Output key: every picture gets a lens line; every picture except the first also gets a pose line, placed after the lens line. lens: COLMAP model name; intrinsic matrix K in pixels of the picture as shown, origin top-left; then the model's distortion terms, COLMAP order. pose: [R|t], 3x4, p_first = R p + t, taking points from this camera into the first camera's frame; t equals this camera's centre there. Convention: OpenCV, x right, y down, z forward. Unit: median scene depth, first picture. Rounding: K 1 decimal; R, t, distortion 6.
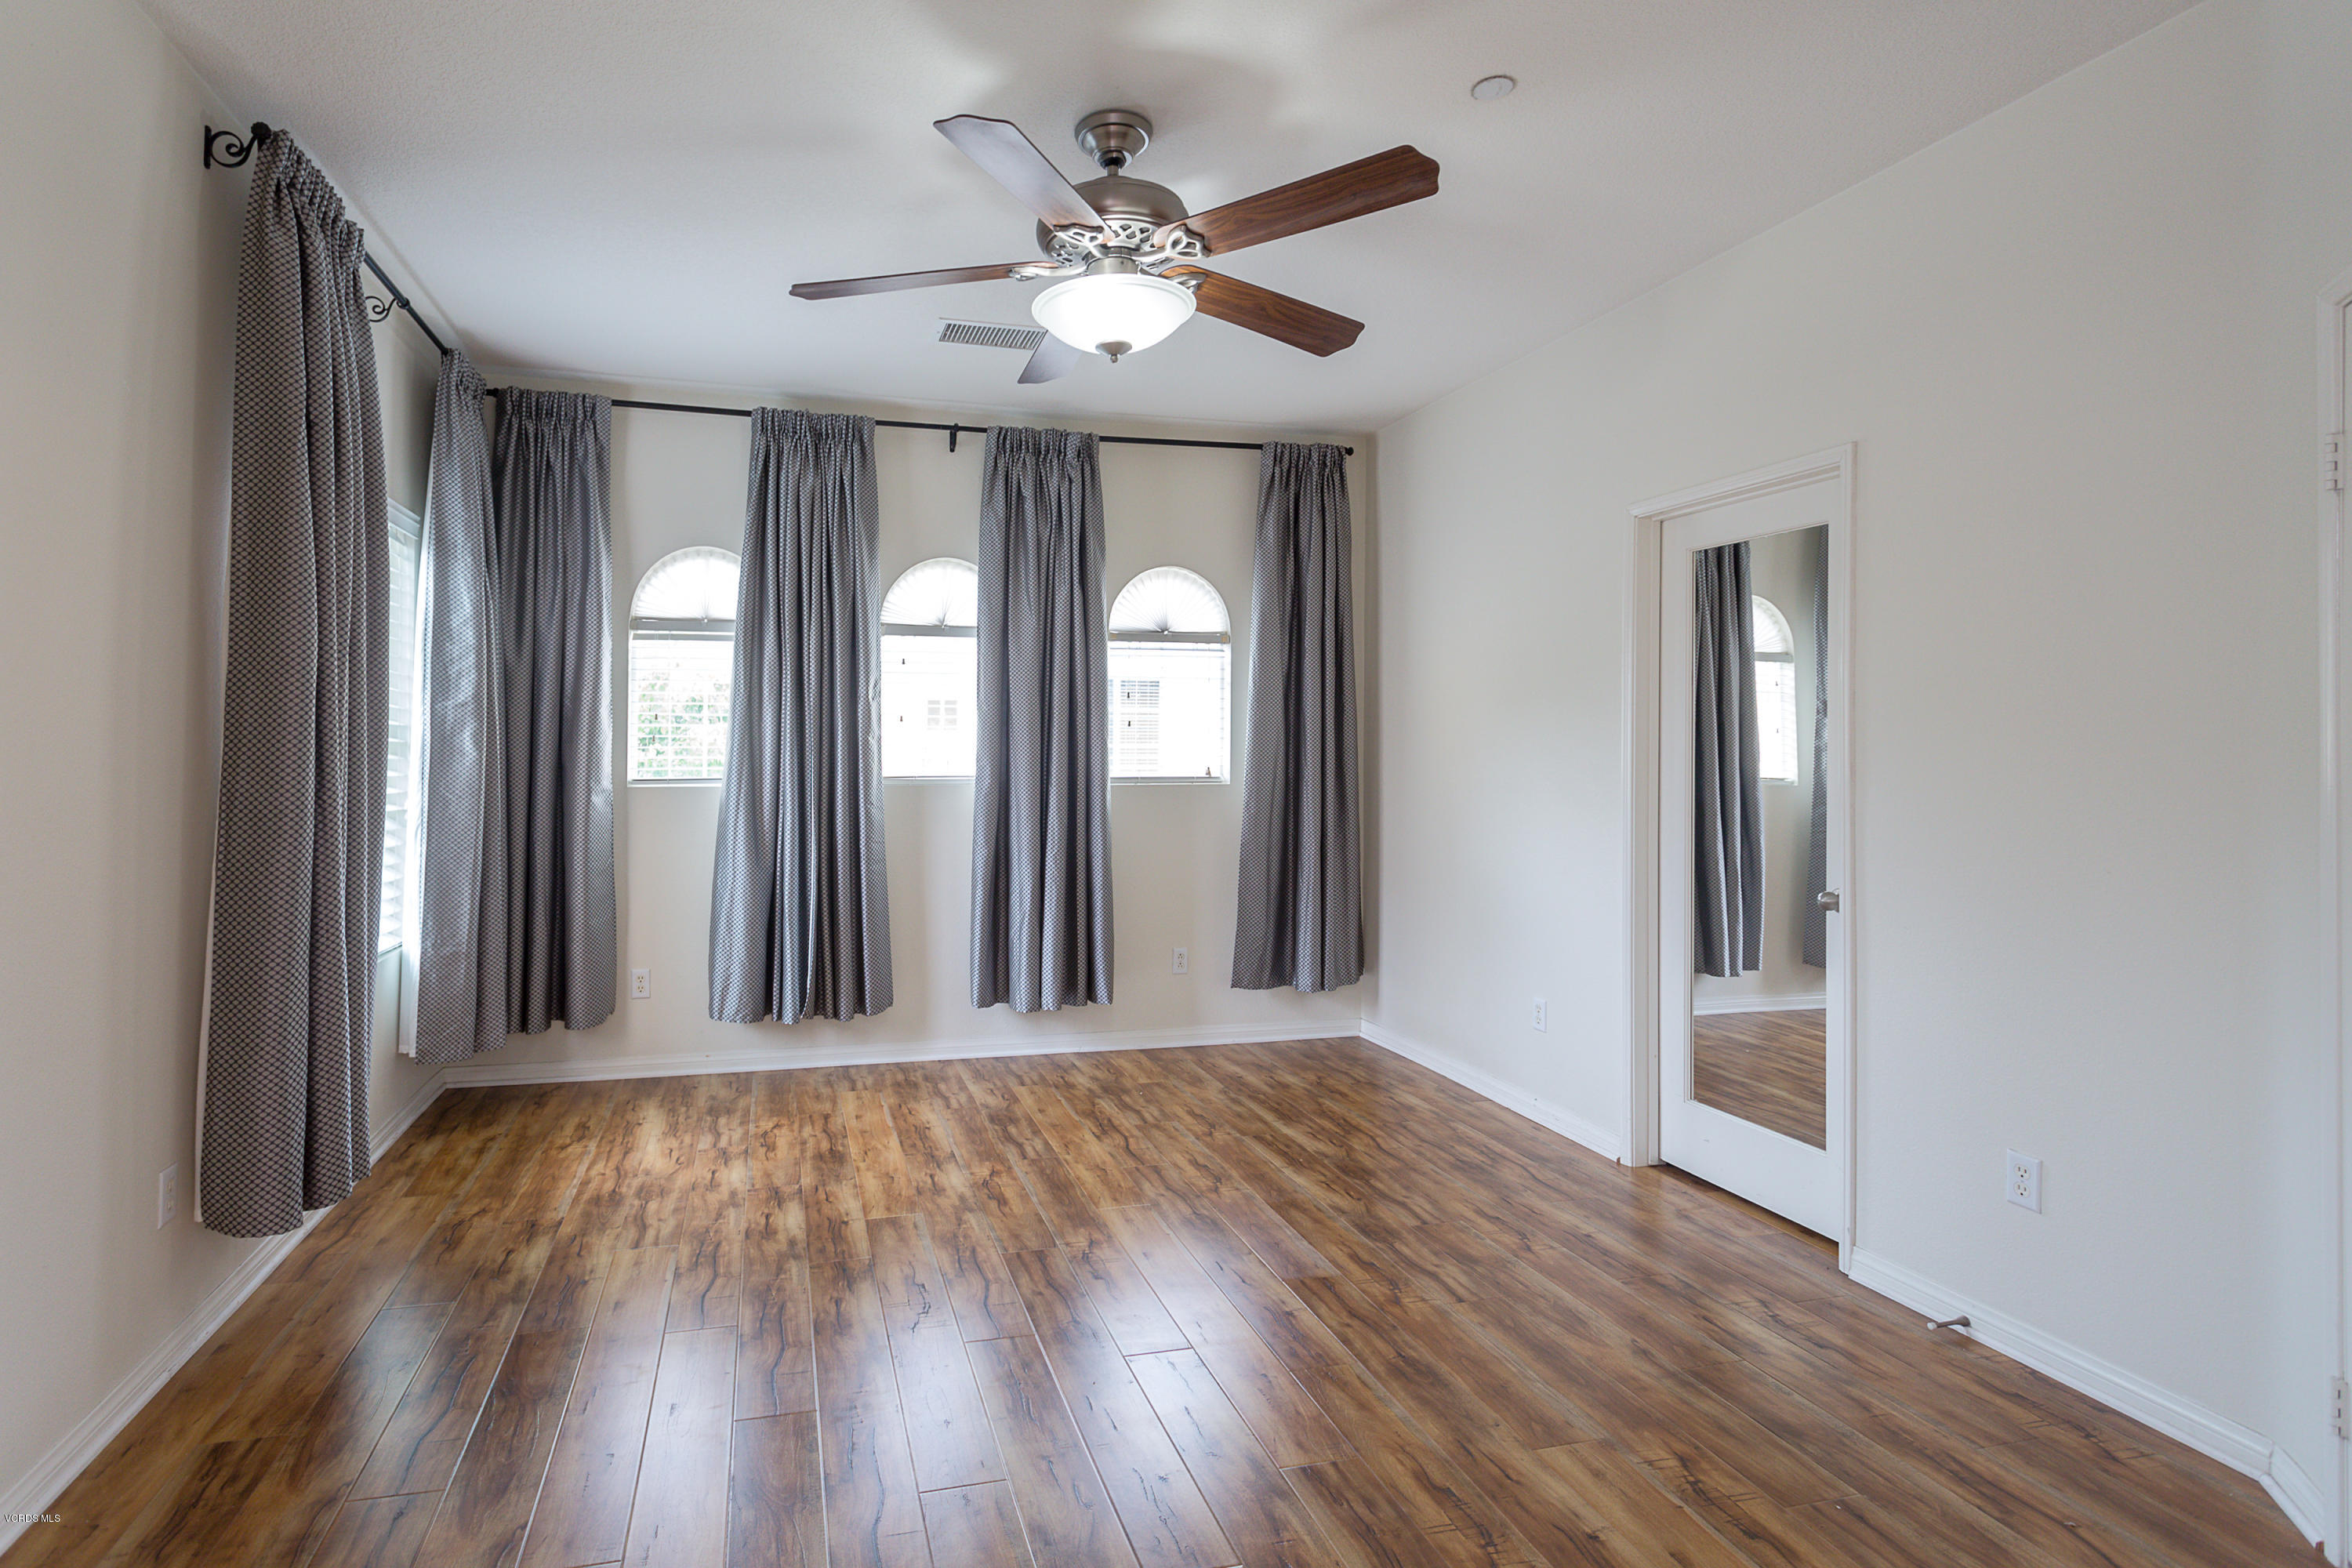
lens RADIAL K [[1140.7, 0, 1142.8], [0, 1140.7, 731.6], [0, 0, 1]] dist [-0.001601, 0.000076]
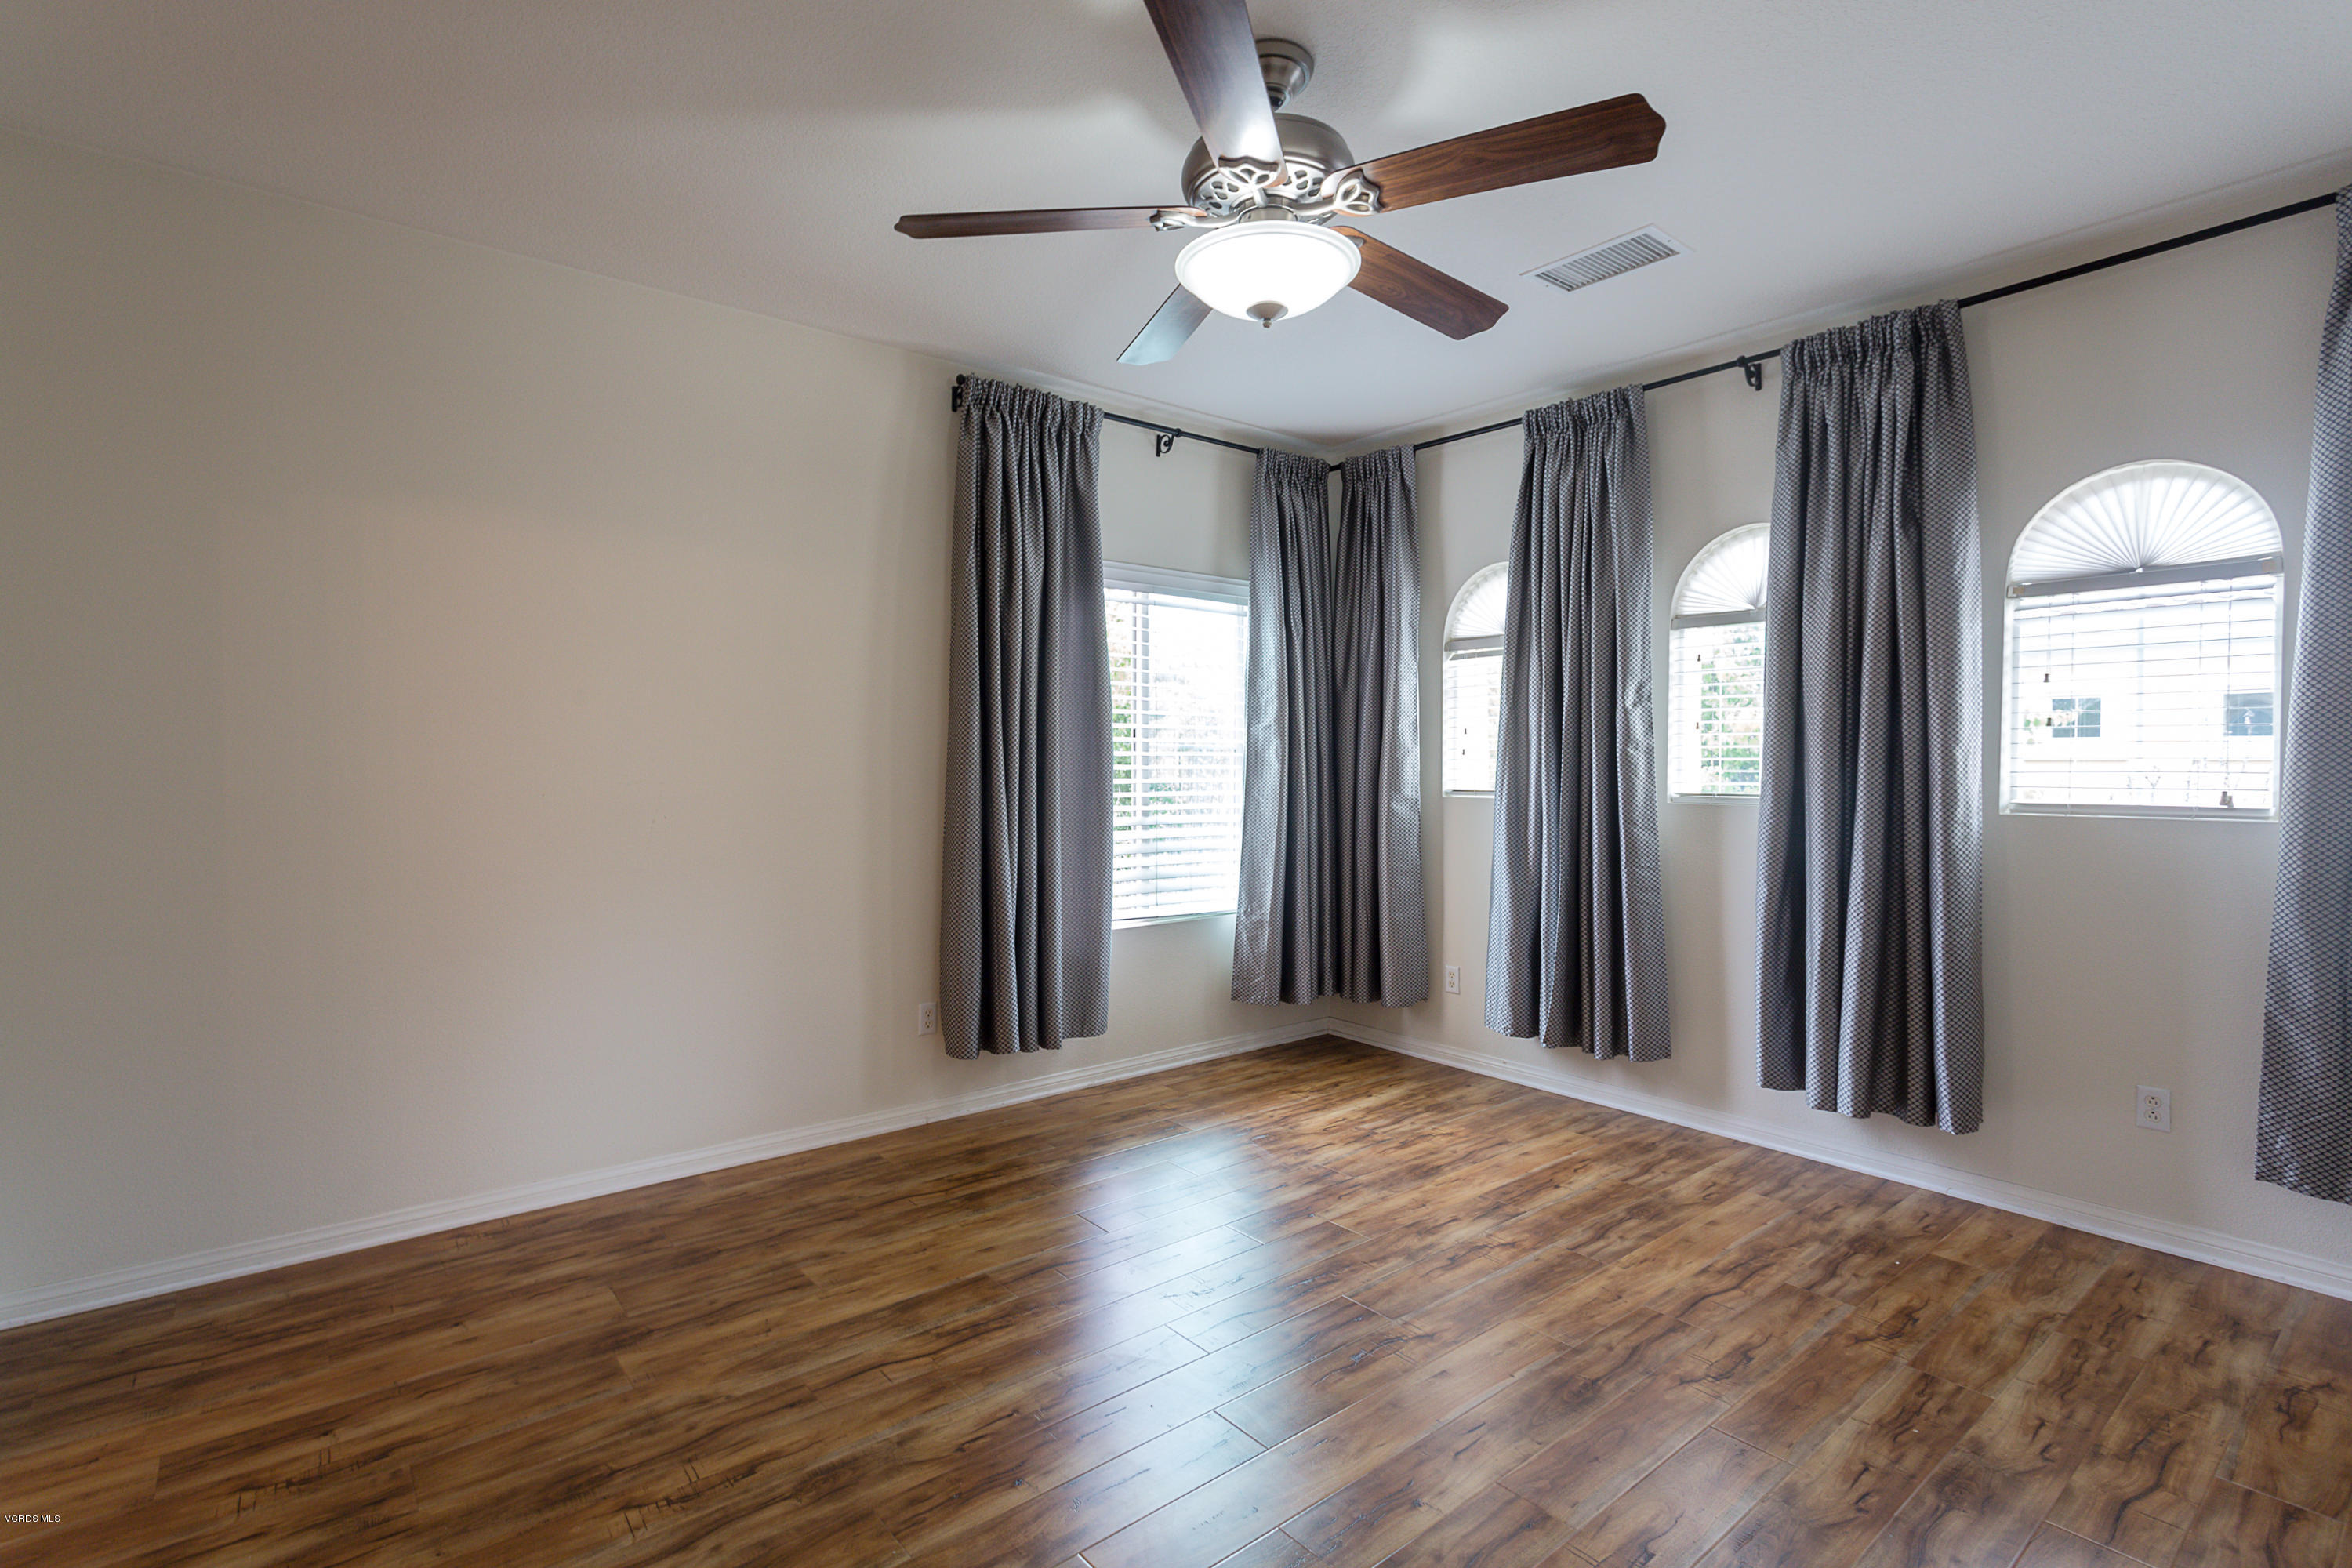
lens RADIAL K [[1140.7, 0, 1183.4], [0, 1140.7, 776.9], [0, 0, 1]] dist [-0.001601, 0.000076]
pose [[0.406216, 0.008794, -0.913735, 0.493467], [0.013957, 0.999777, 0.015826, 0.009507], [0.913671, -0.019181, 0.406002, 0.370085]]
